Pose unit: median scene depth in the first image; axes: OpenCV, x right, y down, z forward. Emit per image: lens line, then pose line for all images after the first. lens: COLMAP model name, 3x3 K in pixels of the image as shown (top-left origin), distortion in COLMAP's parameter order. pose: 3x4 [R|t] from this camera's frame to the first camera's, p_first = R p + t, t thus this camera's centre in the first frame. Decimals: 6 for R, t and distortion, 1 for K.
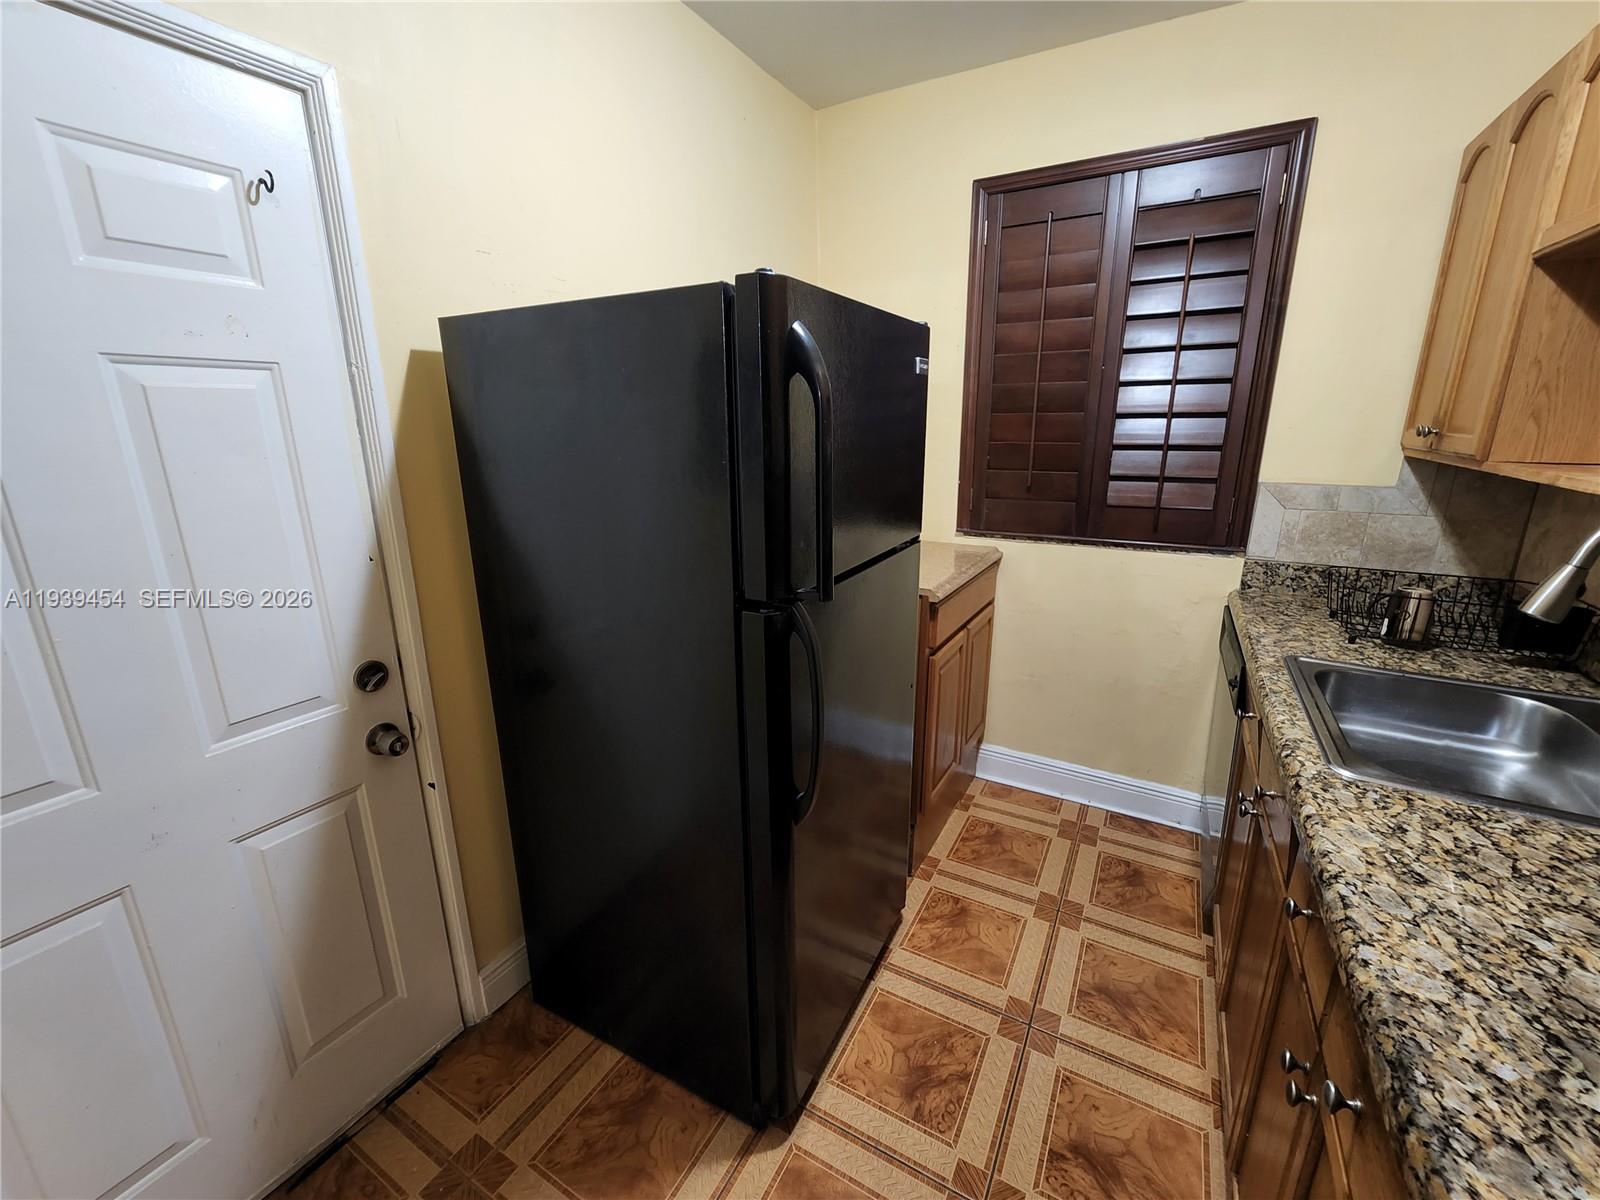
lens RADIAL K [[657.9, 0, 795.4], [0, 657.9, 598.8], [0, 0, 1]] dist [-0.004564, -0.000012]
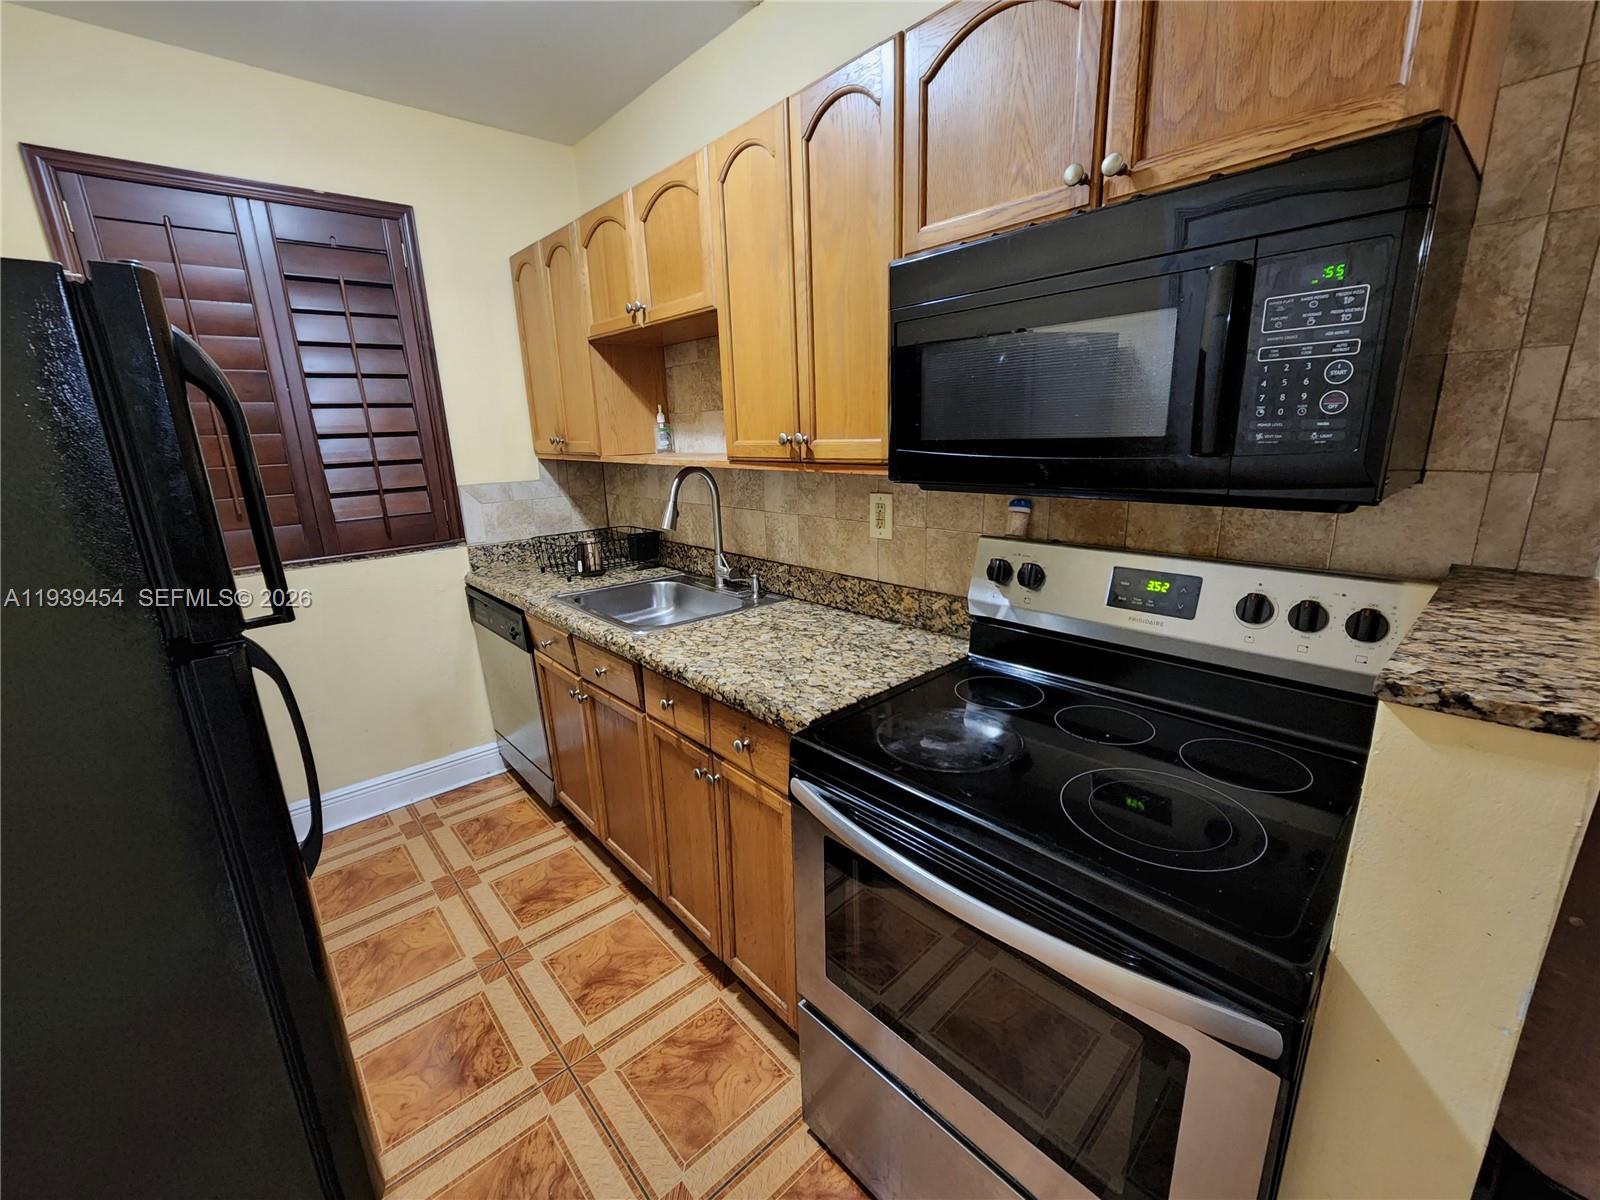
lens RADIAL K [[657.9, 0, 790.7], [0, 657.9, 596.4], [0, 0, 1]] dist [-0.004564, -0.000012]
pose [[0.327625, -0.238517, 0.914206, -0.308989], [0.274810, 0.949832, 0.149328, 0.012259], [-0.903959, 0.202310, 0.376735, -0.012939]]
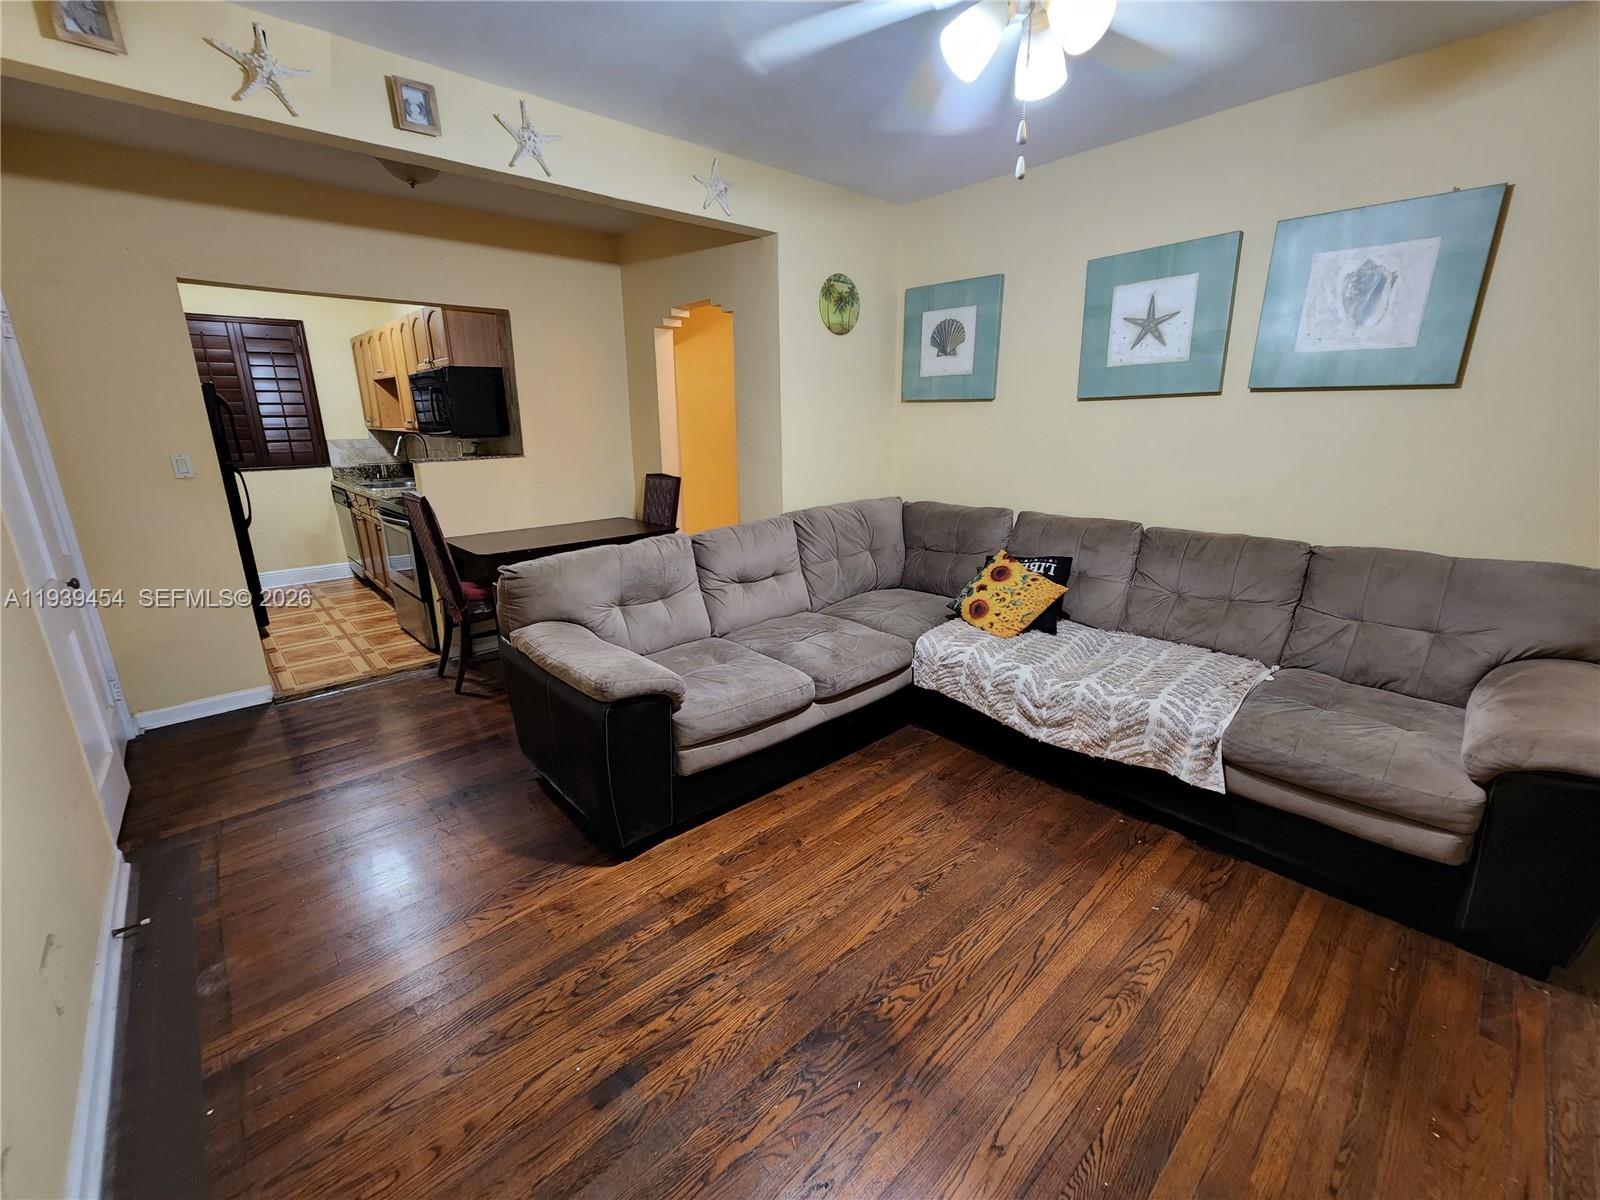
lens RADIAL K [[657.9, 0, 799.4], [0, 657.9, 599.7], [0, 0, 1]] dist [-0.004564, -0.000012]
pose [[0.308502, -0.248943, 0.918071, -1.544169], [0.247776, 0.952860, 0.175116, 0.525676], [-0.918386, 0.173453, 0.355641, -1.896411]]
